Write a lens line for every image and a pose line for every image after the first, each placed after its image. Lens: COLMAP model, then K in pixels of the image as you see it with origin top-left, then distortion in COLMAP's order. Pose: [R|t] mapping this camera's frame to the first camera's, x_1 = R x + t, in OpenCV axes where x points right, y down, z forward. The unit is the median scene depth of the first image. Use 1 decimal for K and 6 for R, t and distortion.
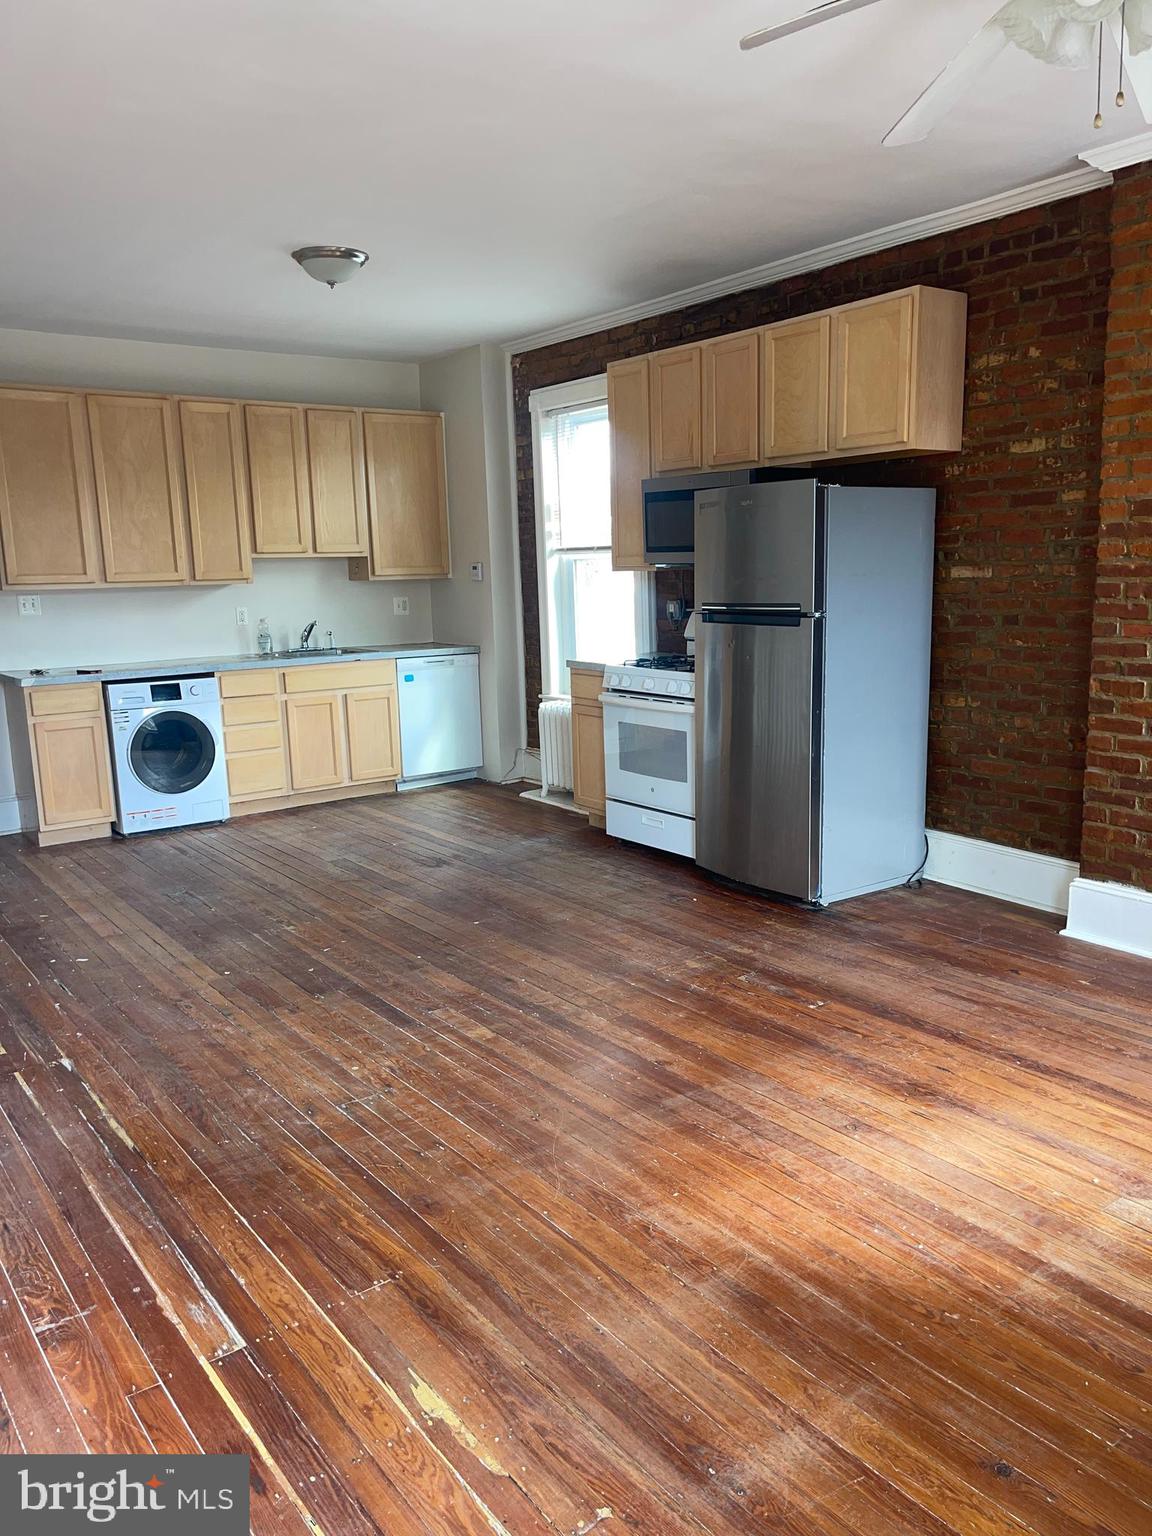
lens RADIAL K [[1154.3, 0, 571.8], [0, 1154.3, 775.1], [0, 0, 1]] dist [0.057690, -0.055189]
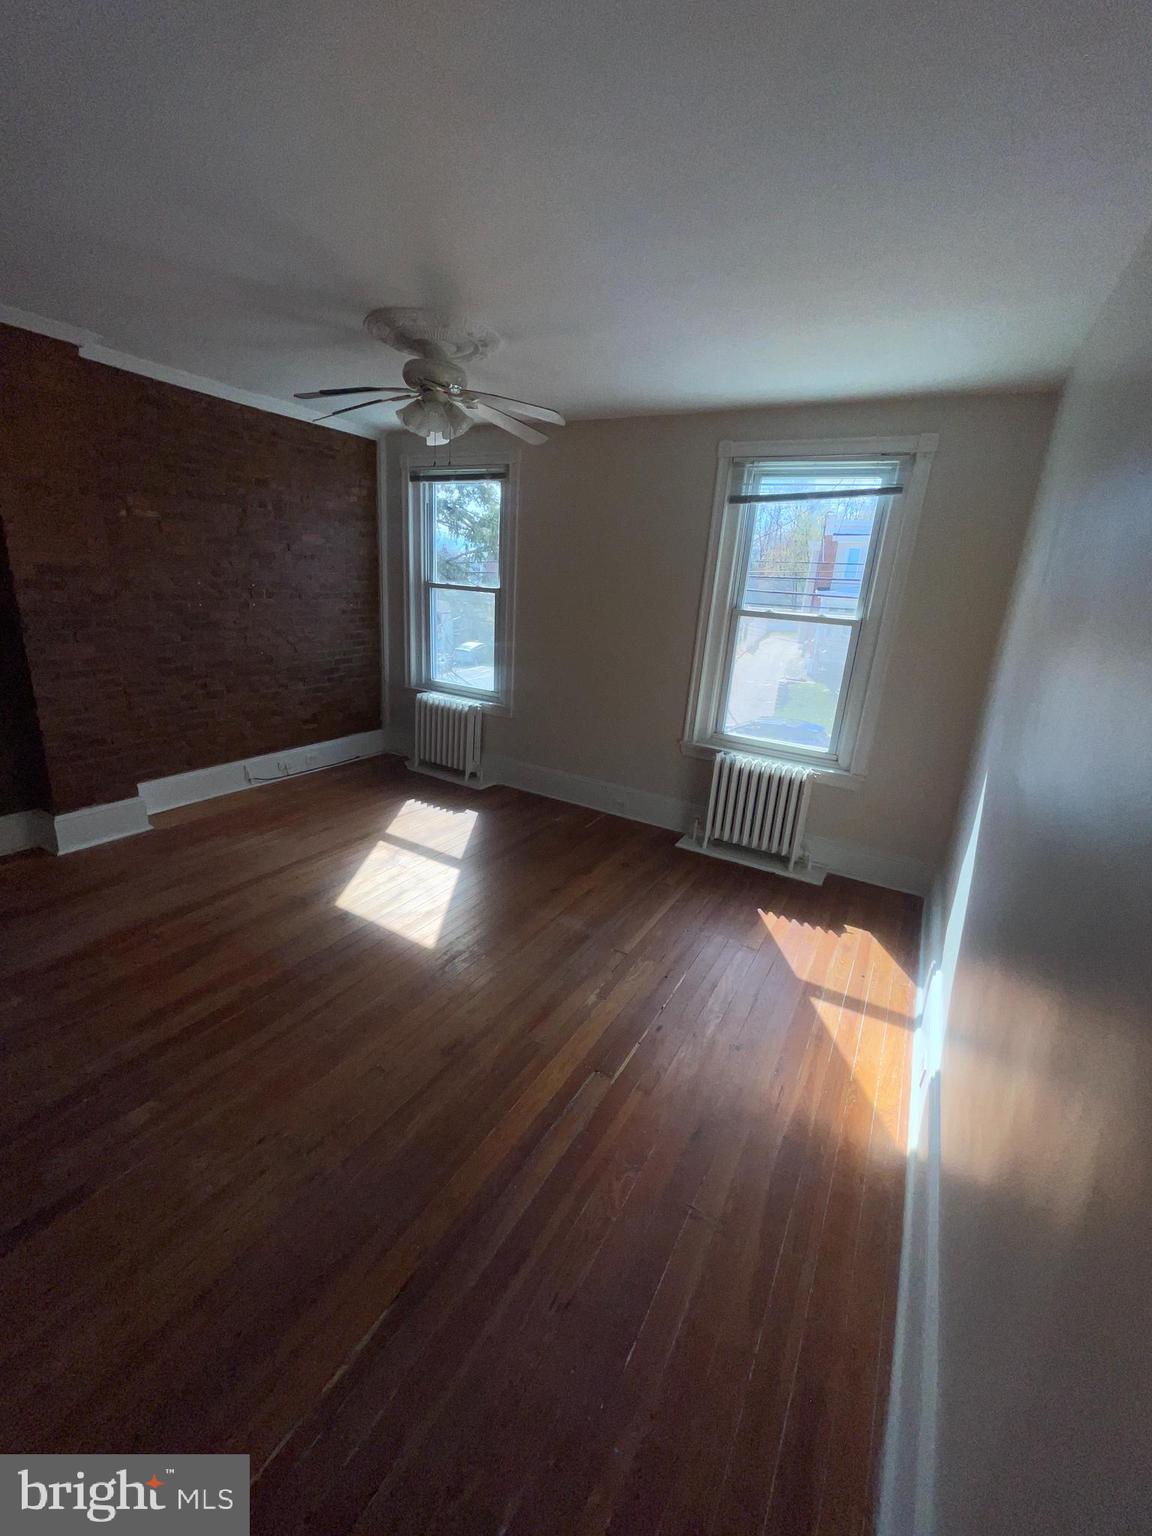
lens RADIAL K [[616.9, 0, 579.8], [0, 616.9, 768.2], [0, 0, 1]] dist [-0.004503, 0.001101]
pose [[-0.406744, -0.272865, 0.871839, -0.583003], [0.109970, 0.932786, 0.343245, -0.190085], [-0.906899, 0.235489, -0.349398, 0.718995]]
